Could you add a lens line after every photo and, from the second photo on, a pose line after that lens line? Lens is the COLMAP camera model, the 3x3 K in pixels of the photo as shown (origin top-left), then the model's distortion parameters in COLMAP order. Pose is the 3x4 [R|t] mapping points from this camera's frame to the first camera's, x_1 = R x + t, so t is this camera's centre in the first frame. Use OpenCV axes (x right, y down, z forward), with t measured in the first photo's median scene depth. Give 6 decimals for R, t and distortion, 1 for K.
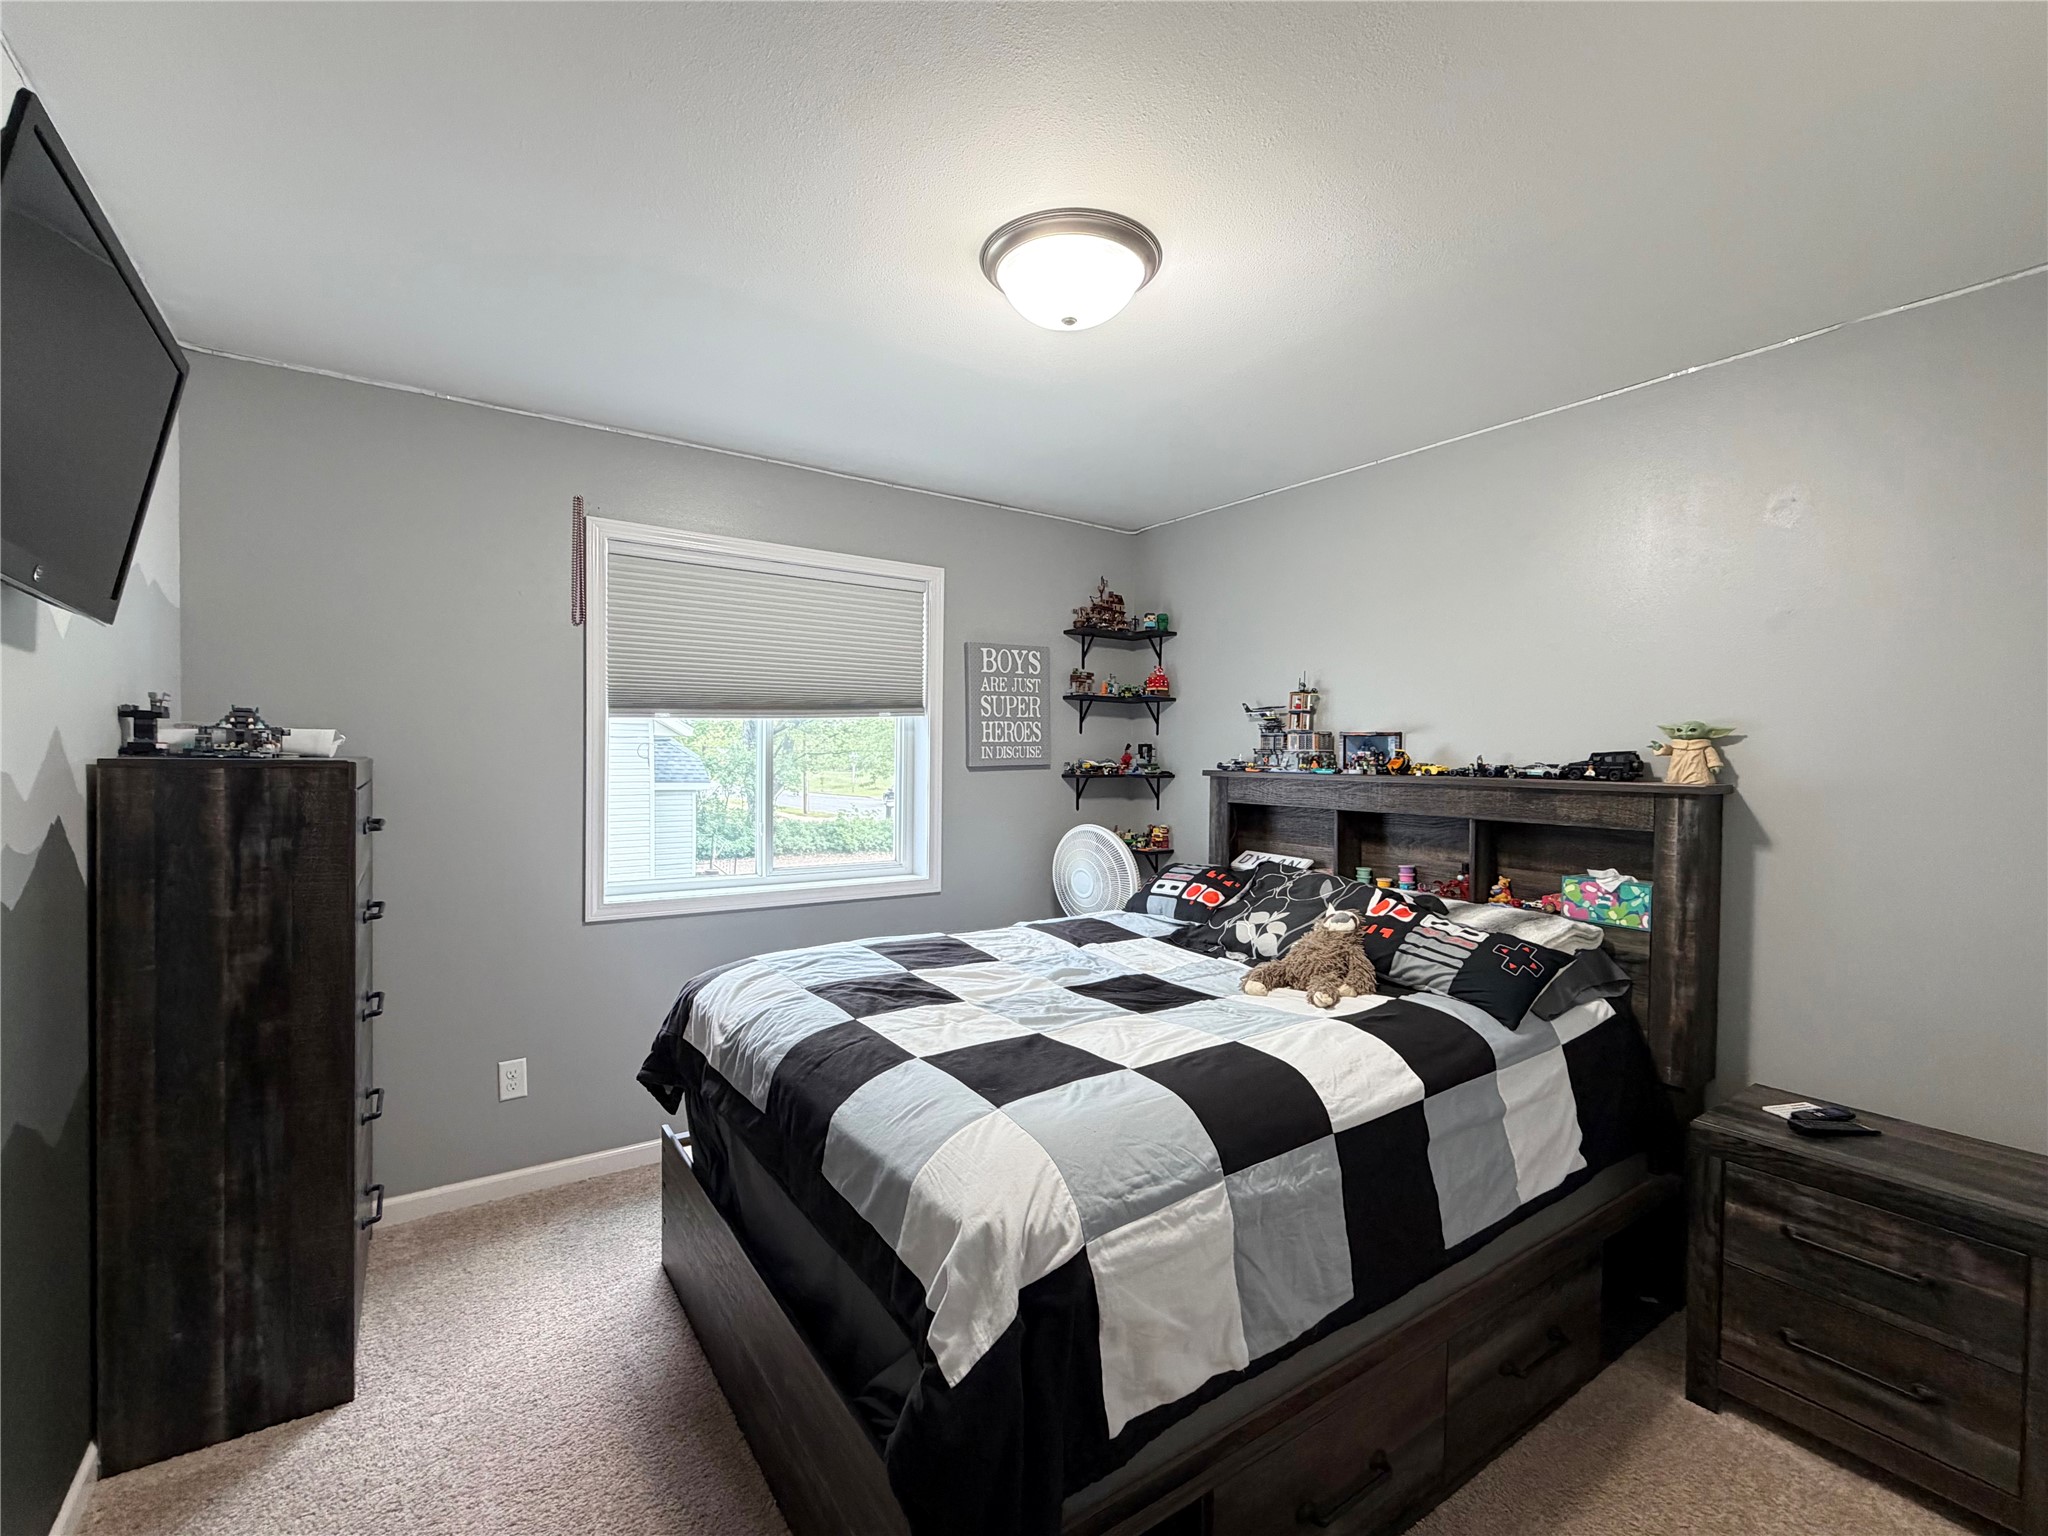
lens RADIAL K [[902.3, 0, 1039.8], [0, 902.3, 767.6], [0, 0, 1]] dist [0.001004, 0.000158]
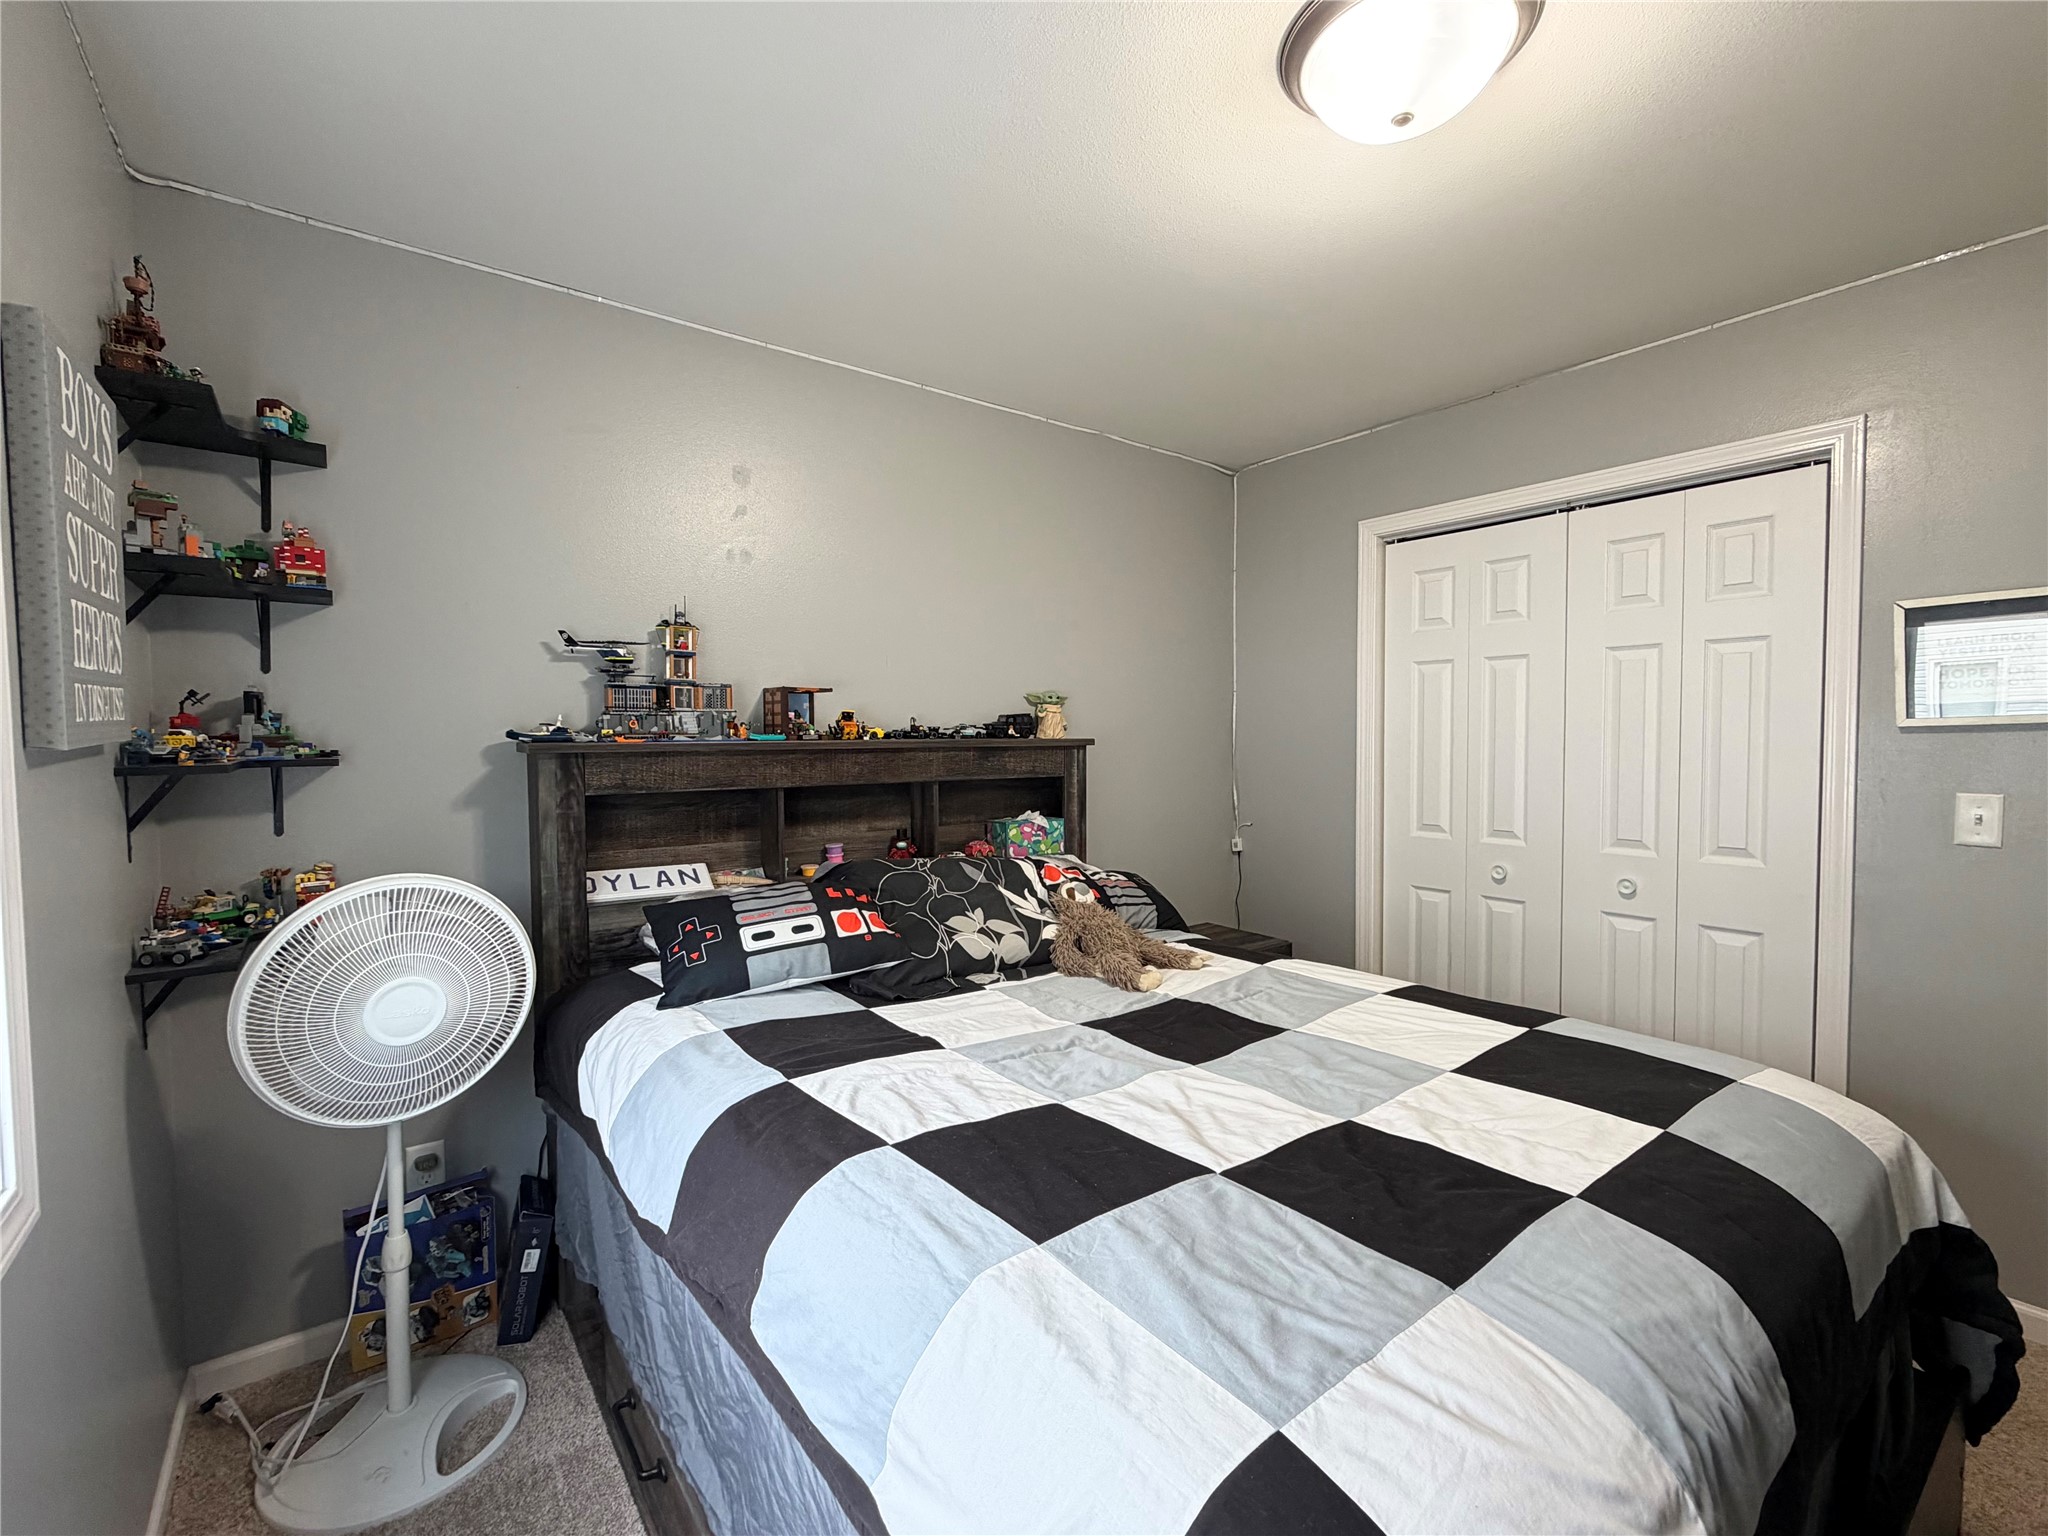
lens RADIAL K [[902.3, 0, 1039.8], [0, 902.3, 767.6], [0, 0, 1]] dist [0.001004, 0.000158]
pose [[-0.050603, -0.059514, 0.996944, -0.497690], [0.011872, 0.998117, 0.060187, -0.015868], [-0.998648, 0.014882, -0.049801, 0.911732]]
